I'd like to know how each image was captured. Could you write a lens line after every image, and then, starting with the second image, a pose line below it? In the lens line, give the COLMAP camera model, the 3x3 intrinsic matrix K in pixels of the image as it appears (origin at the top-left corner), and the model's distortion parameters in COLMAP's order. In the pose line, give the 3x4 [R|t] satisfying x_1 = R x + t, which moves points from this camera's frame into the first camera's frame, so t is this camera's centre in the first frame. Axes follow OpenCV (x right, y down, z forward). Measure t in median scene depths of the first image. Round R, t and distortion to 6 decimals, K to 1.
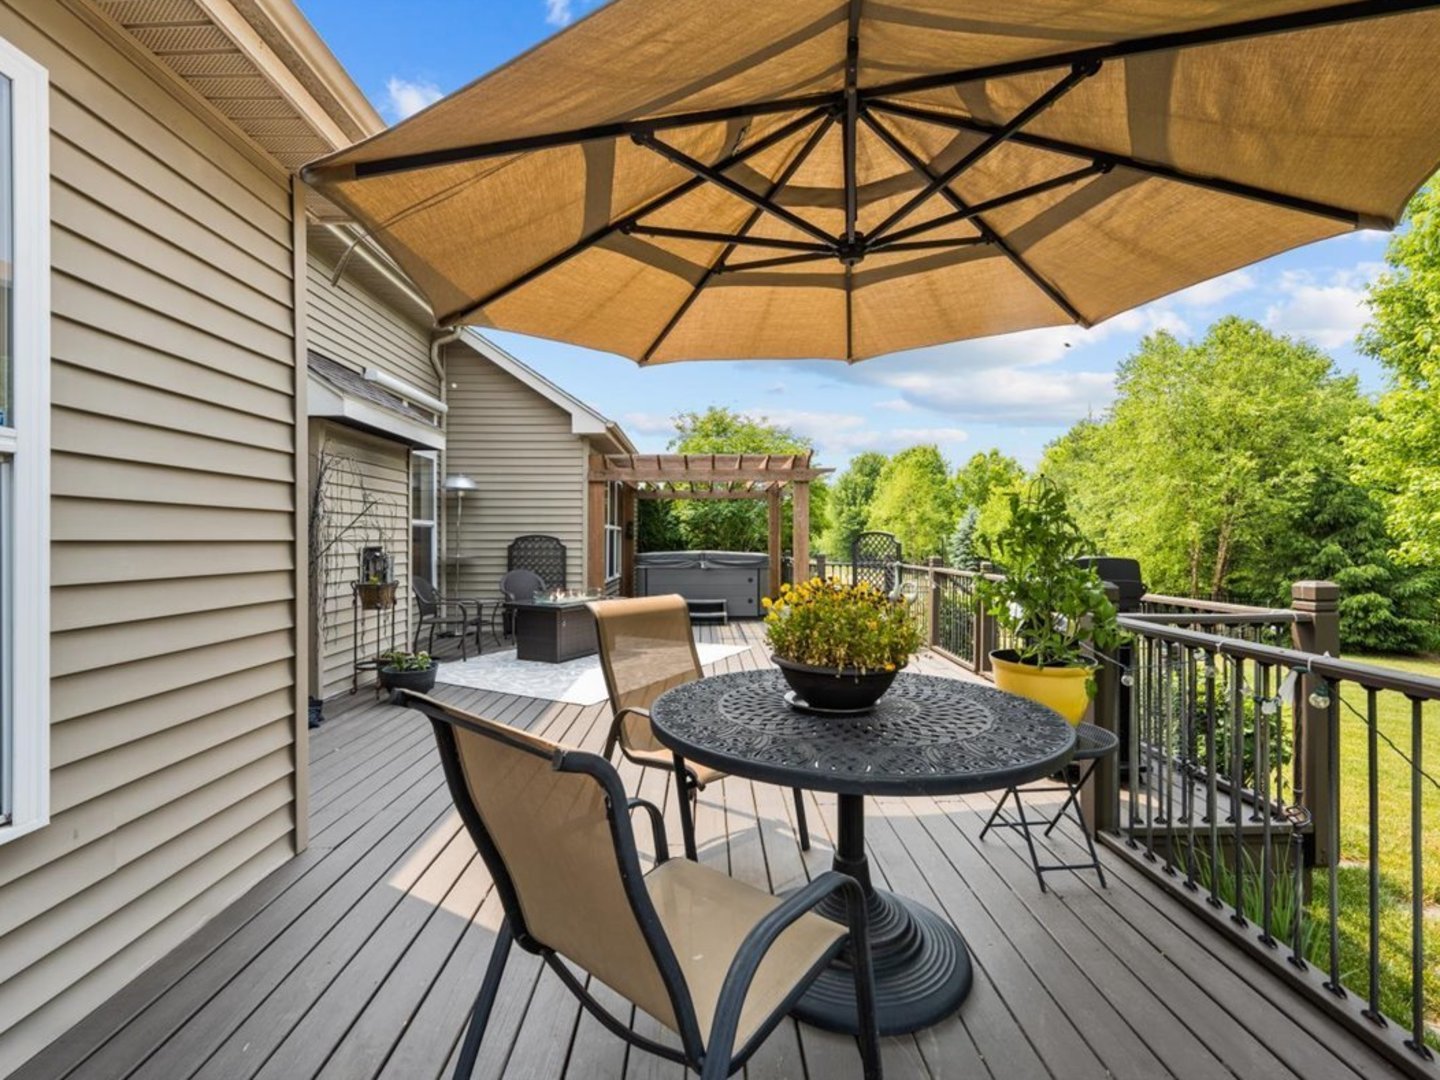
lens RADIAL K [[674.2, 0, 720.0], [0, 674.2, 540.0], [0, 0, 1]] dist [0.001065, 0.000065]
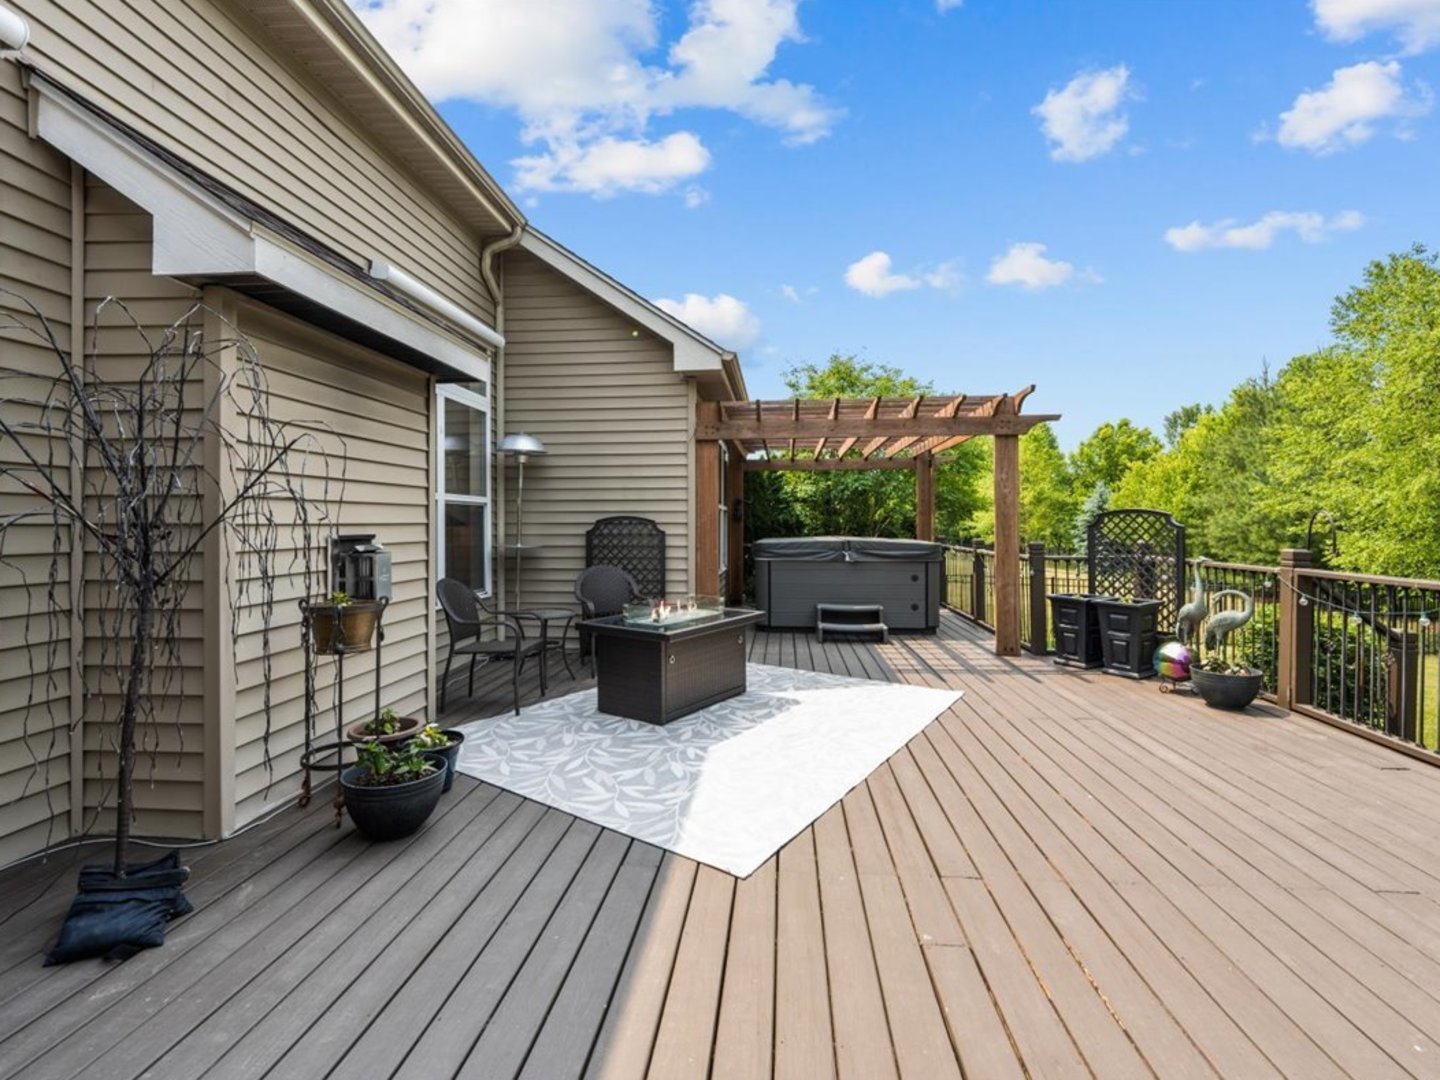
lens RADIAL K [[656.4, 0, 718.7], [0, 656.4, 521.0], [0, 0, 1]] dist [0.003853, 0.000172]
pose [[0.993542, -0.002781, -0.113430, -0.093765], [0.002444, 0.999992, -0.003110, 0.000140], [0.113438, 0.002812, 0.993541, 0.318269]]
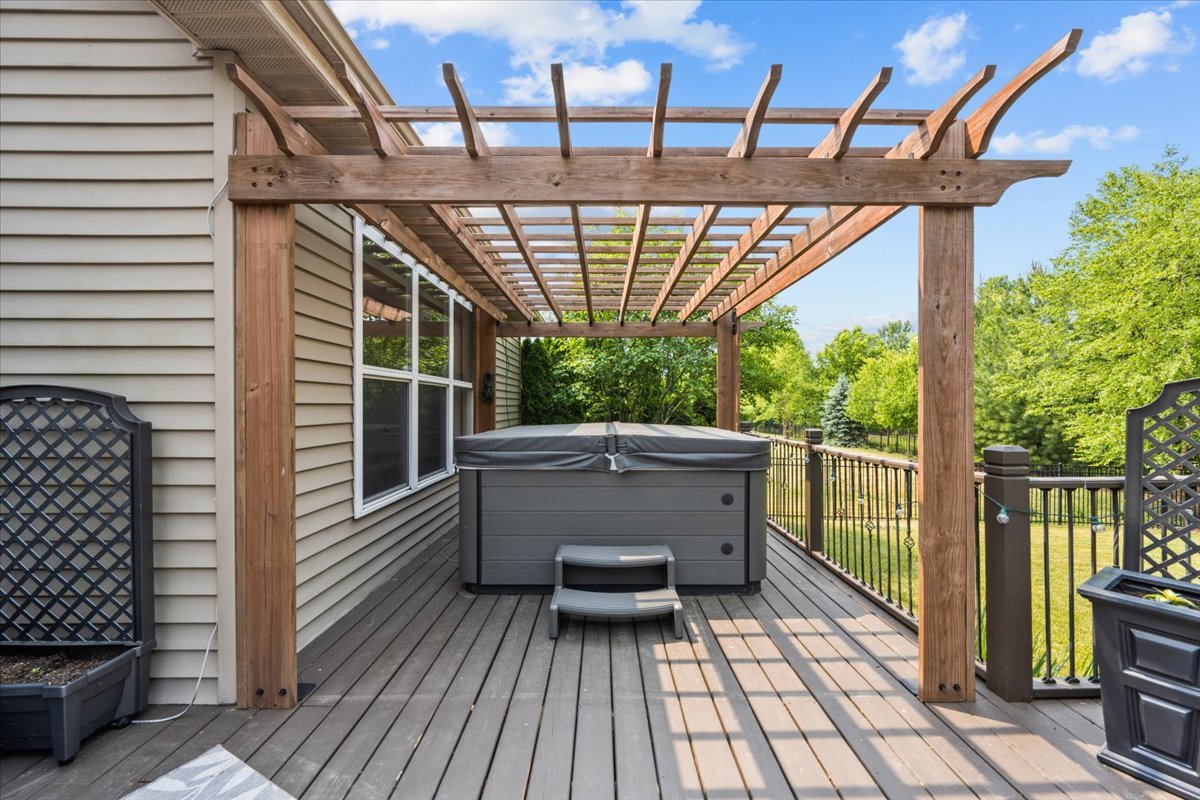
lens RADIAL K [[457.1, 0, 600.0], [0, 457.1, 400.0], [0, 0, 1]] dist [0.000541, 0.000095]
pose [[0.999532, 0.000678, -0.030584, -0.028752], [-0.001052, 0.999925, -0.012236, 0.001393], [0.030574, 0.012262, 0.999457, 0.808410]]
